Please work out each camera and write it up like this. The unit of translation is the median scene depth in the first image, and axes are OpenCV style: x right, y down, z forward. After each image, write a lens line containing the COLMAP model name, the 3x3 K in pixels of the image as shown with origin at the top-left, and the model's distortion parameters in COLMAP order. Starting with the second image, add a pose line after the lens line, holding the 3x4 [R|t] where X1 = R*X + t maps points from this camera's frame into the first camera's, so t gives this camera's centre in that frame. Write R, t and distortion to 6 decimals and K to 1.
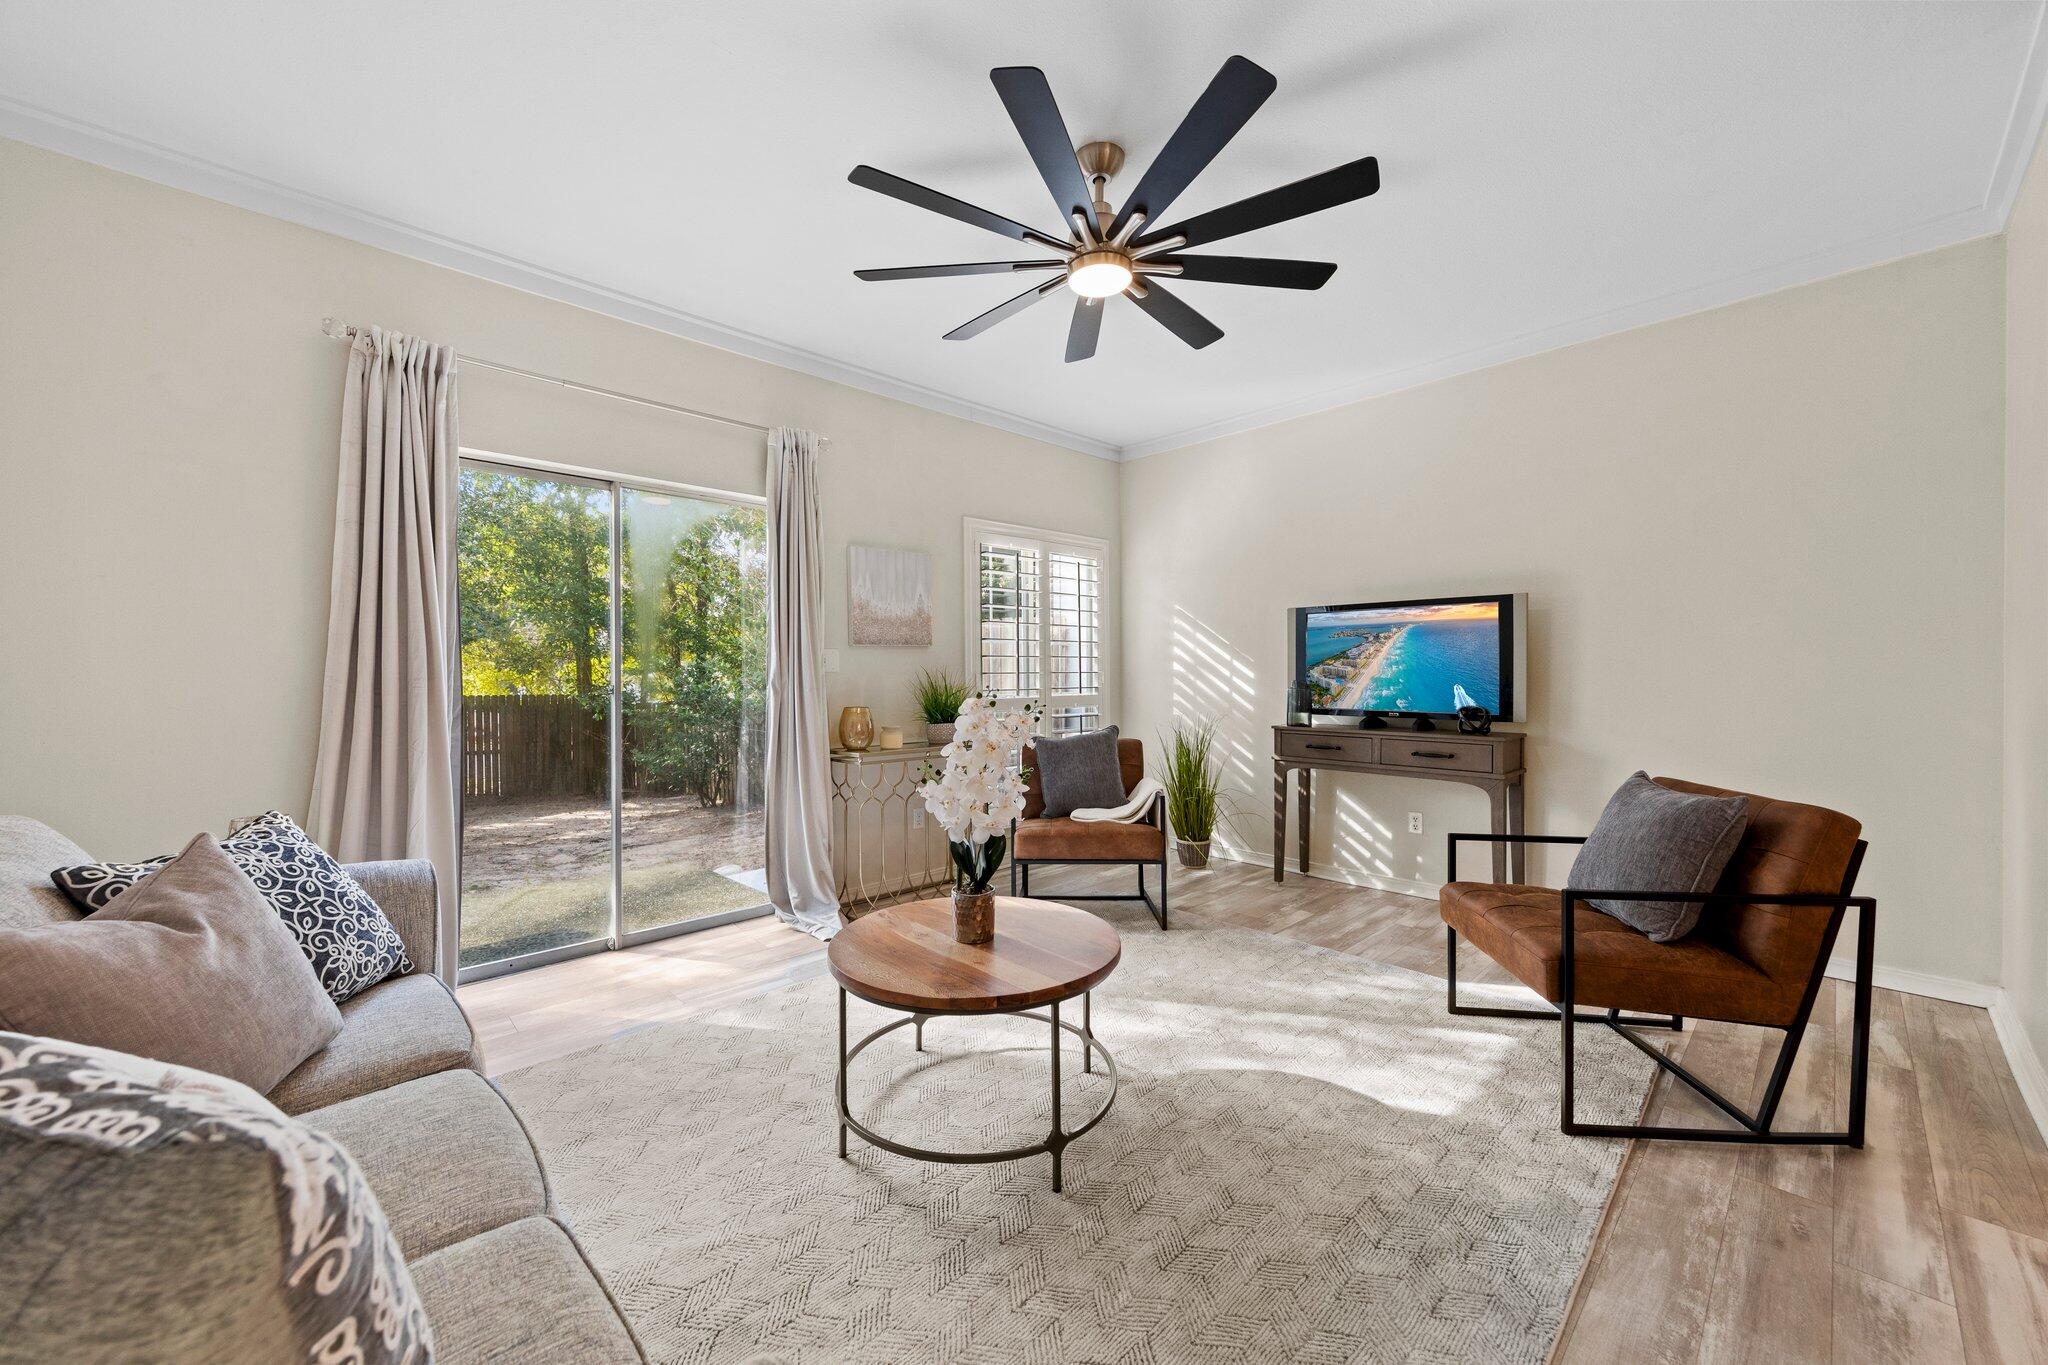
lens RADIAL K [[772.1, 0, 1017.2], [0, 772.1, 681.7], [0, 0, 1]] dist [0.009711, -0.000196]
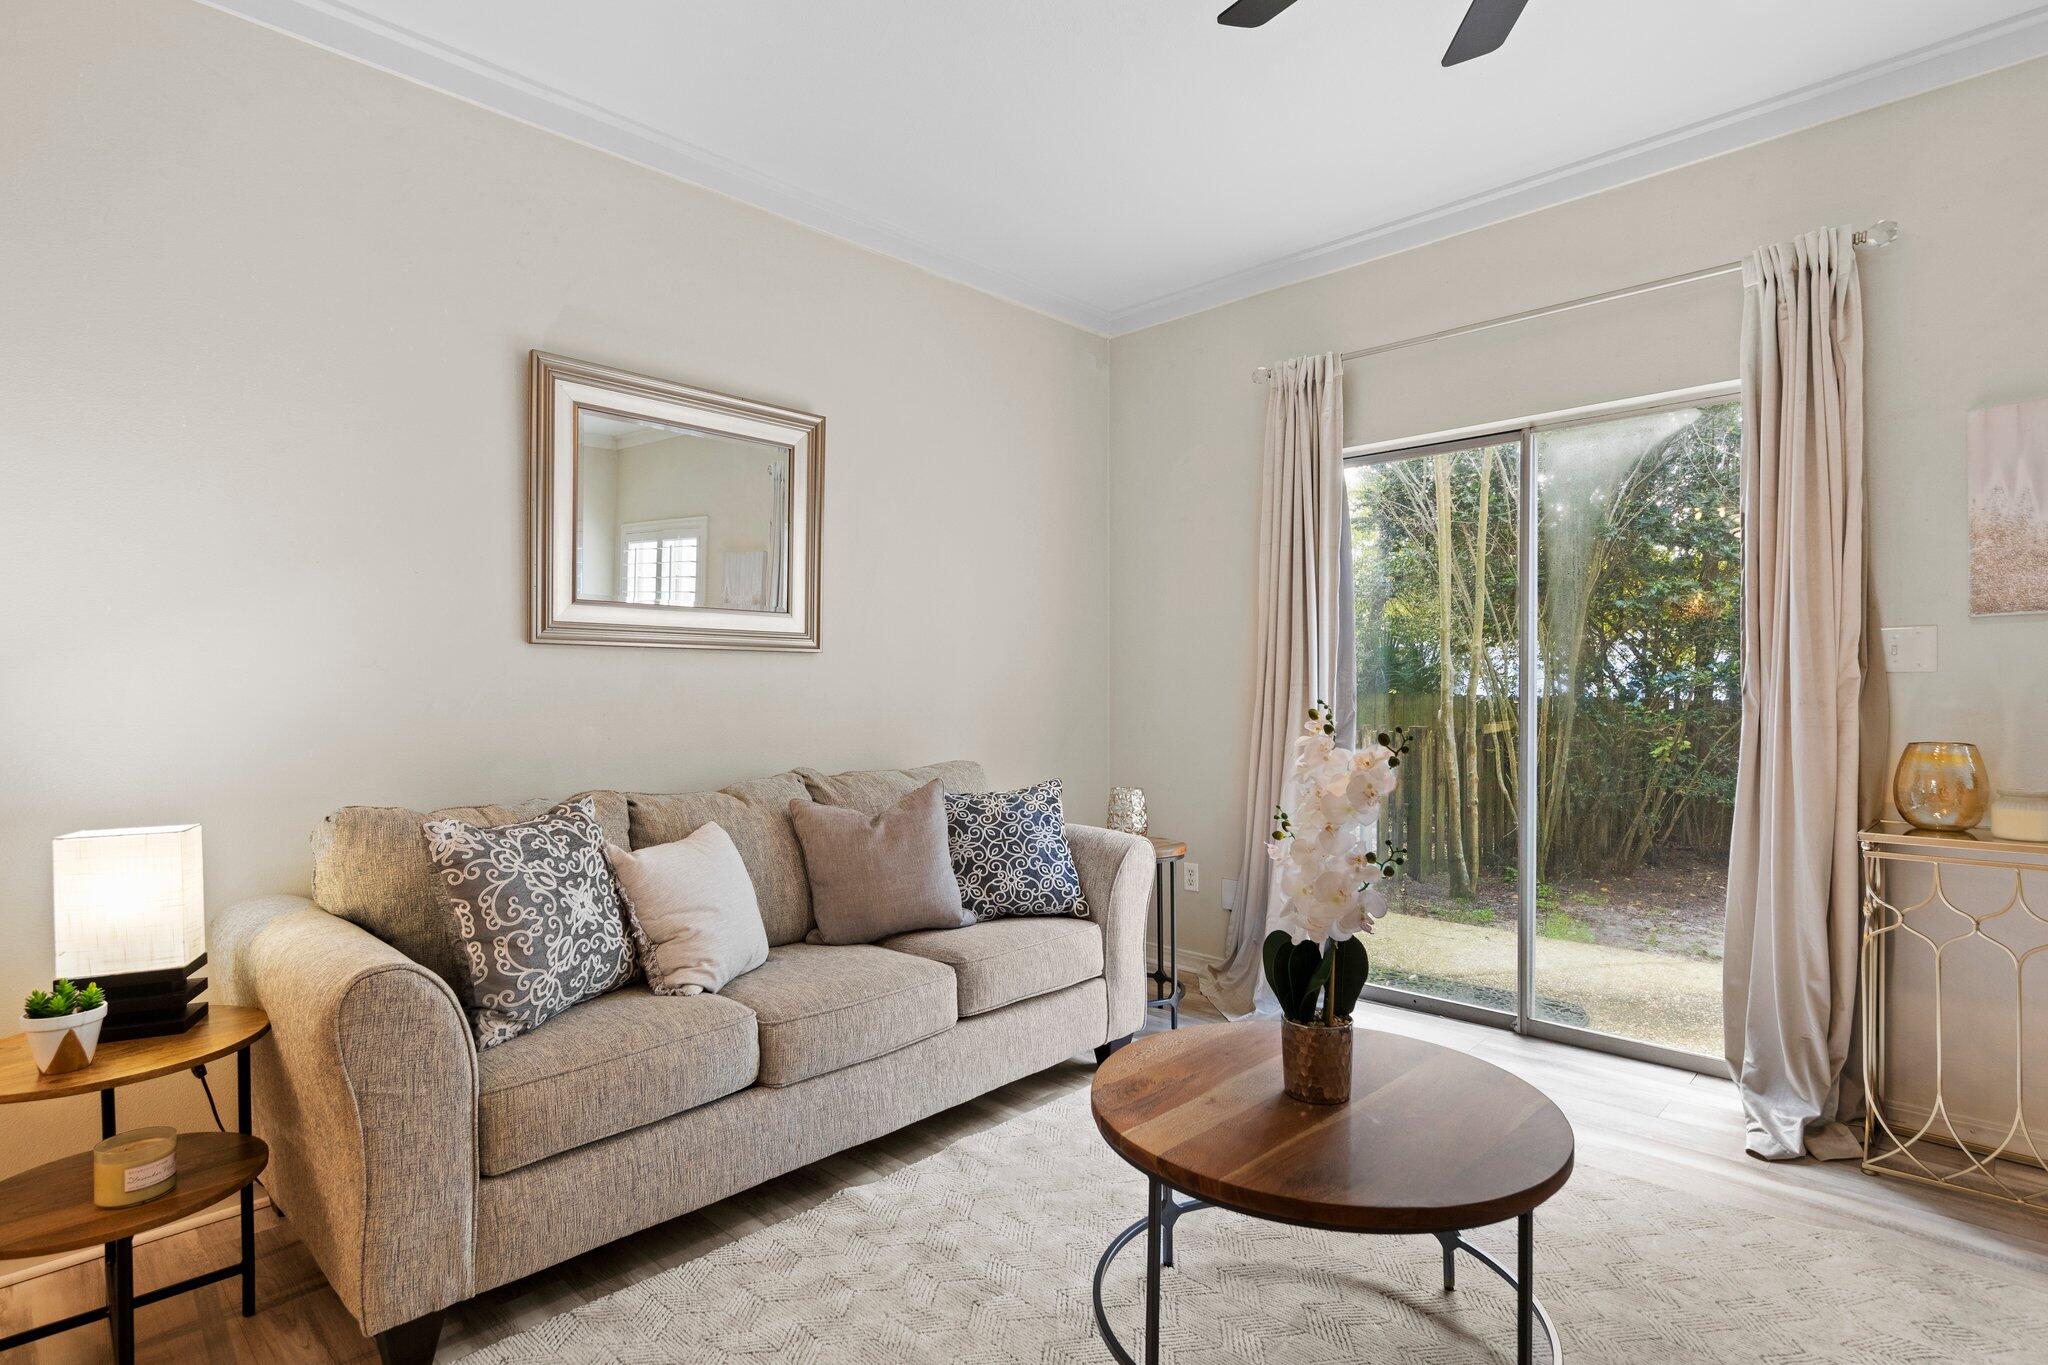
lens RADIAL K [[1034.9, 0, 1020.2], [0, 1034.9, 705.3], [0, 0, 1]] dist [0.003620, 0.000634]
pose [[0.047036, 0.021736, -0.998657, 0.448867], [-0.001337, 0.999764, 0.021698, -0.004057], [0.998892, 0.000315, 0.047053, 0.412586]]
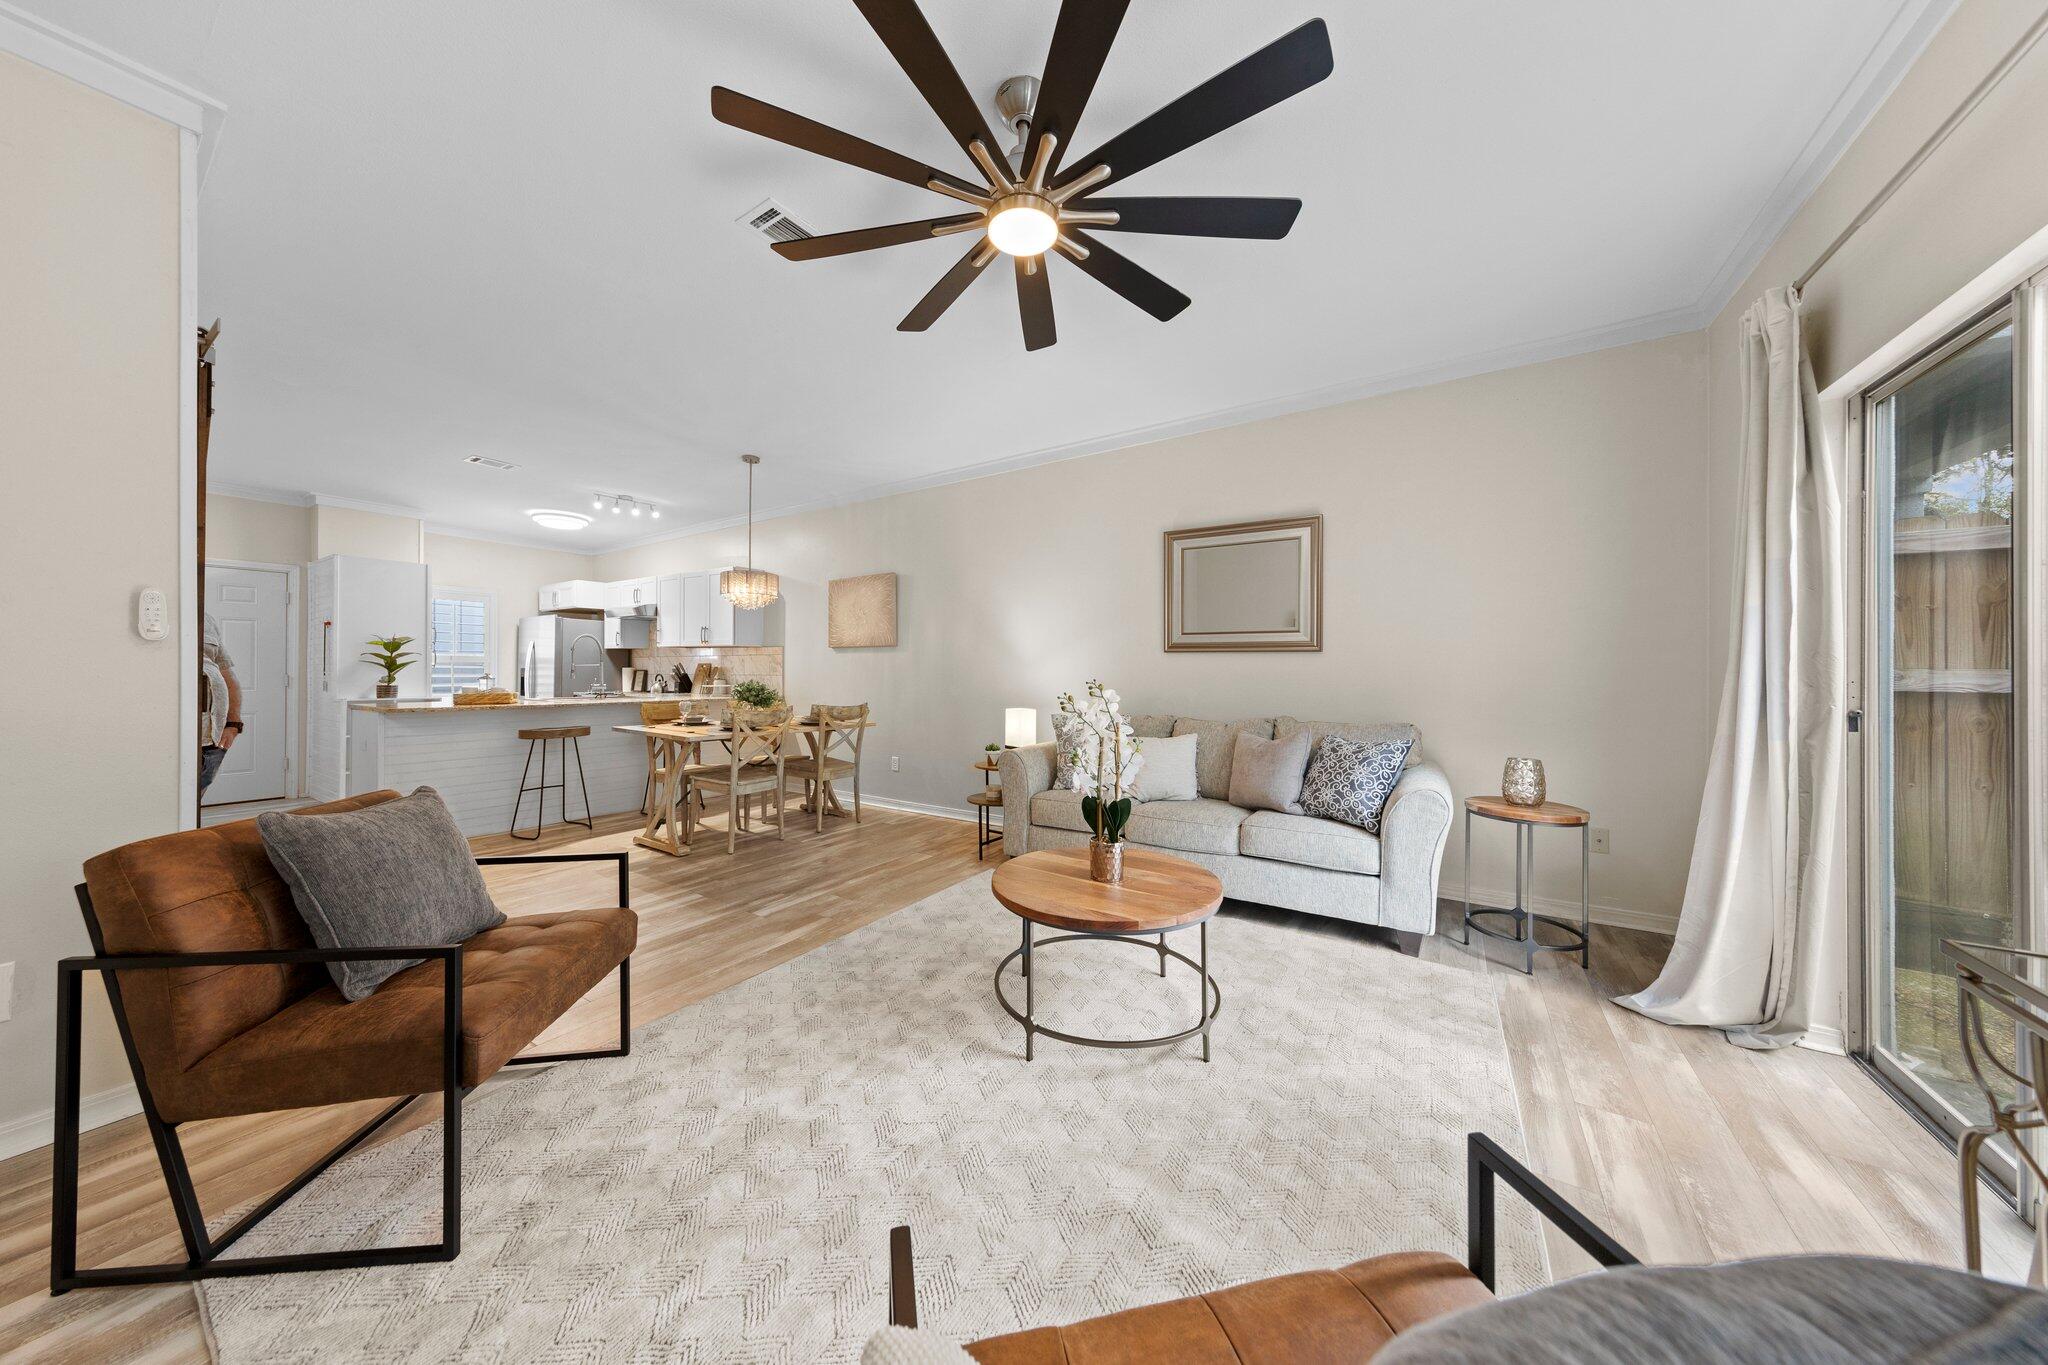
lens RADIAL K [[643.7, 0, 1021.5], [0, 643.7, 669.0], [0, 0, 1]] dist [0.004243, 0.000020]
pose [[-0.971261, 0.001414, -0.238013, 0.191473], [0.000271, 0.999988, 0.004836, -0.009399], [0.238017, 0.004633, -0.971250, 1.149153]]
